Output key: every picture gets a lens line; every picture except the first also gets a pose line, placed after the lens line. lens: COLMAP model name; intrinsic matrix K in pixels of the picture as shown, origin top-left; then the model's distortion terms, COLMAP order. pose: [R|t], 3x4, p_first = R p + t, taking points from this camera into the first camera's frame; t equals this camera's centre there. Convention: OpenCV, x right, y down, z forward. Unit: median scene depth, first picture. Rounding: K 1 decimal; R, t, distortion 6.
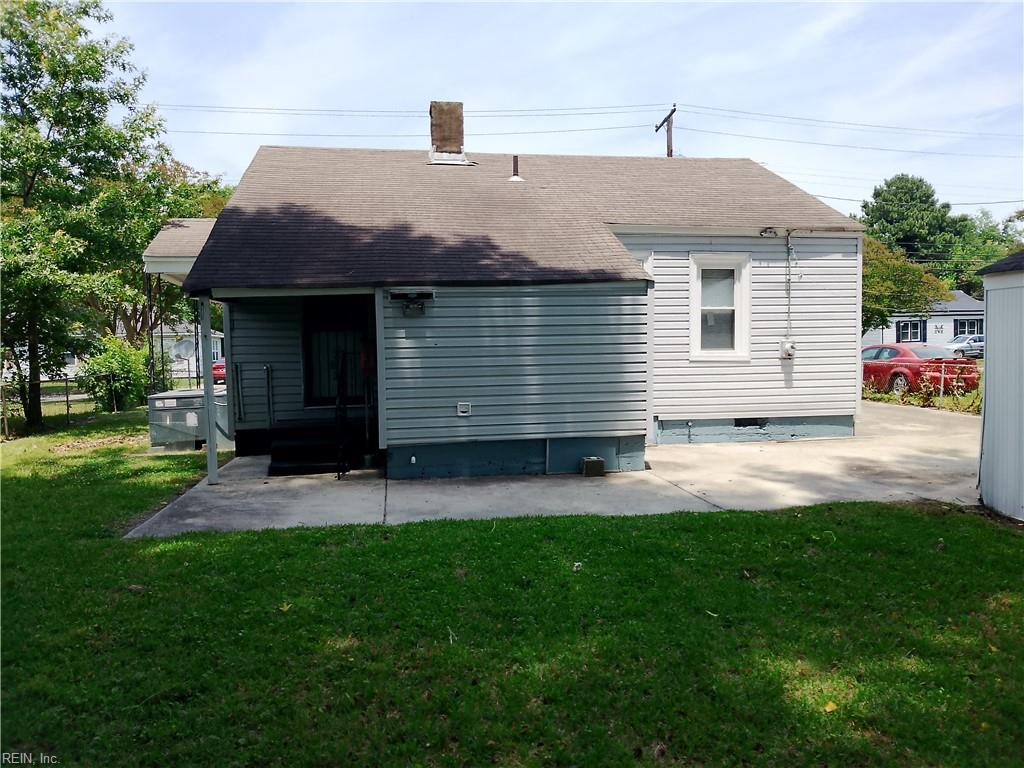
lens RADIAL K [[766.4, 0, 510.0], [0, 766.4, 386.9], [0, 0, 1]] dist [0.010400, 0.000233]
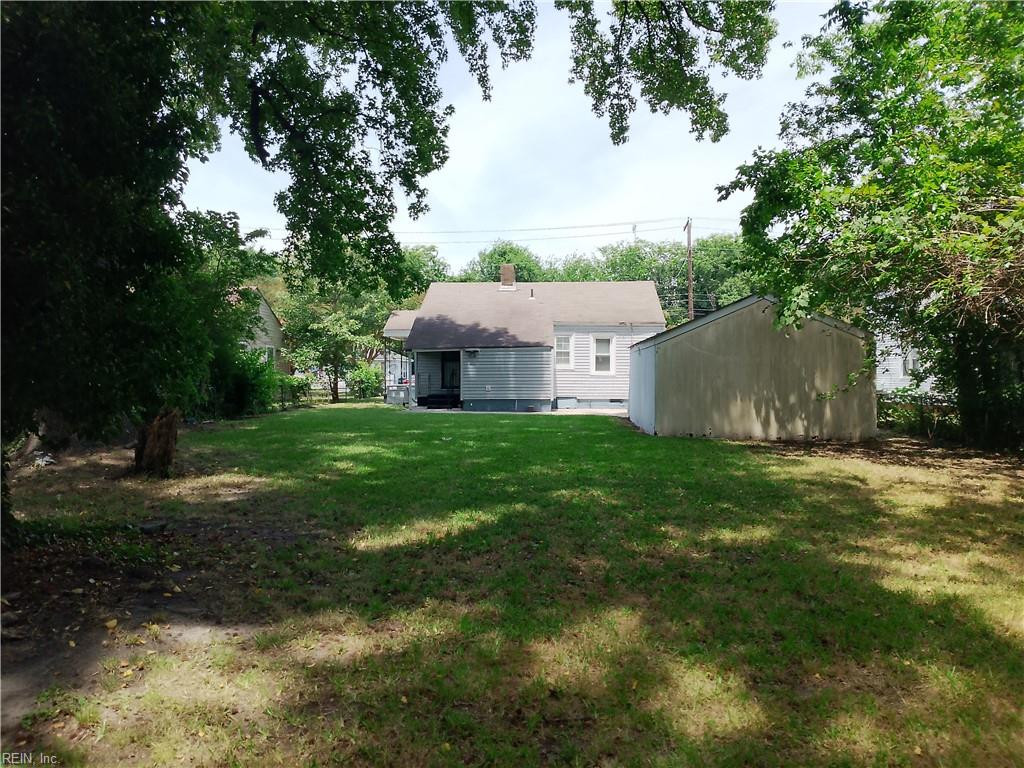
lens RADIAL K [[766.4, 0, 513.0], [0, 766.4, 382.4], [0, 0, 1]] dist [0.010400, 0.000233]
pose [[0.974721, 0.018090, -0.222694, 0.543357], [-0.026497, 0.999042, -0.034822, 0.082442], [0.221851, 0.039842, 0.974266, -1.481888]]
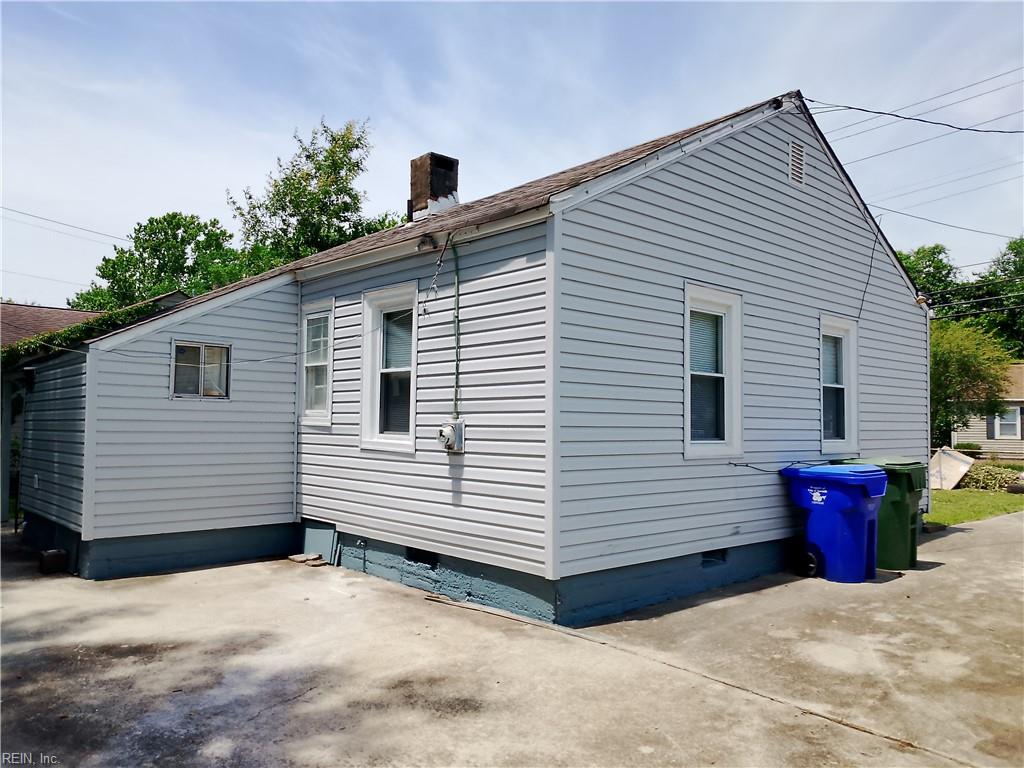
lens RADIAL K [[766.4, 0, 512.0], [0, 766.4, 387.4], [0, 0, 1]] dist [0.010400, 0.000233]
pose [[0.561610, -0.021037, -0.827135, 0.865567], [-0.075390, 0.994217, -0.076474, -0.045710], [0.823960, 0.105307, 0.556776, 0.720017]]
